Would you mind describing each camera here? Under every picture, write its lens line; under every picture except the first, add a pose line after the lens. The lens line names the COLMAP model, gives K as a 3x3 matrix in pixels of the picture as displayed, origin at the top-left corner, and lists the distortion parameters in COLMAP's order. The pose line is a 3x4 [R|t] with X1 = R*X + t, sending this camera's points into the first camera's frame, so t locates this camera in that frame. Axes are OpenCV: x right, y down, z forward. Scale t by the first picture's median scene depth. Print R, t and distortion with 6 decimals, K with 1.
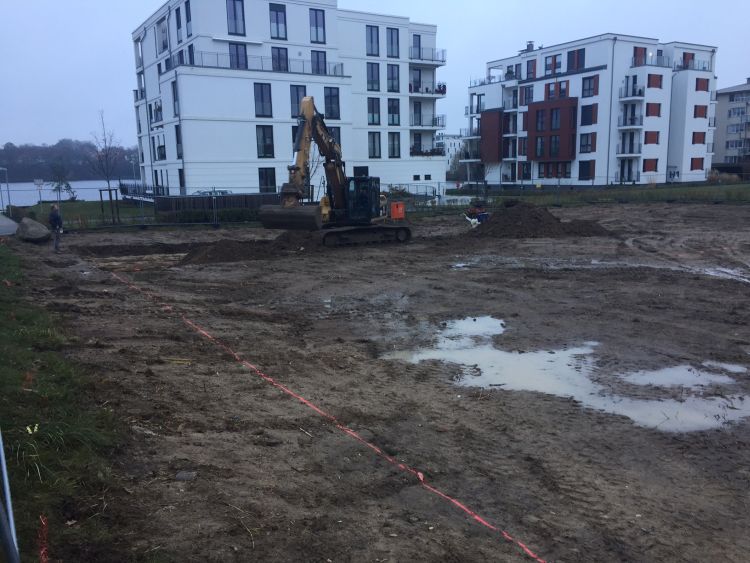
lens RADIAL K [[631.6, 0, 375.0], [0, 631.6, 281.5], [0, 0, 1]] dist [0.032232, -0.013214]
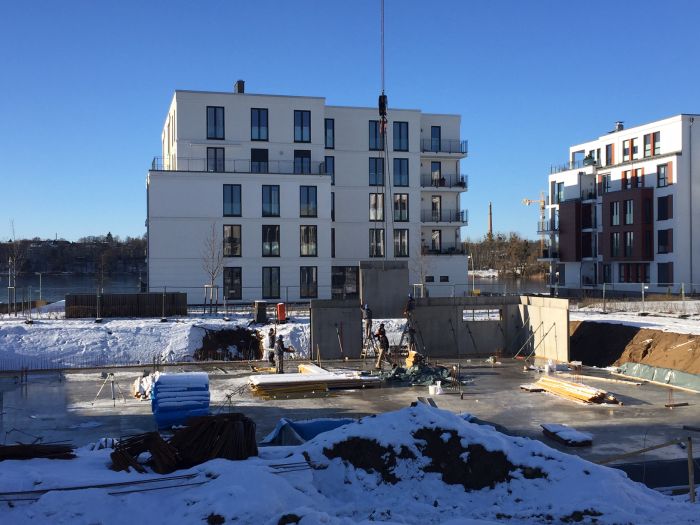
lens RADIAL K [[836.3, 0, 350.0], [0, 836.3, 262.5], [0, 0, 1]] dist [0.007416, 0.002894]
pose [[0.961223, 0.012731, -0.275479, 0.240997], [-0.061154, 0.983903, -0.167912, 0.013541], [0.268907, 0.178247, 0.946529, -0.120553]]
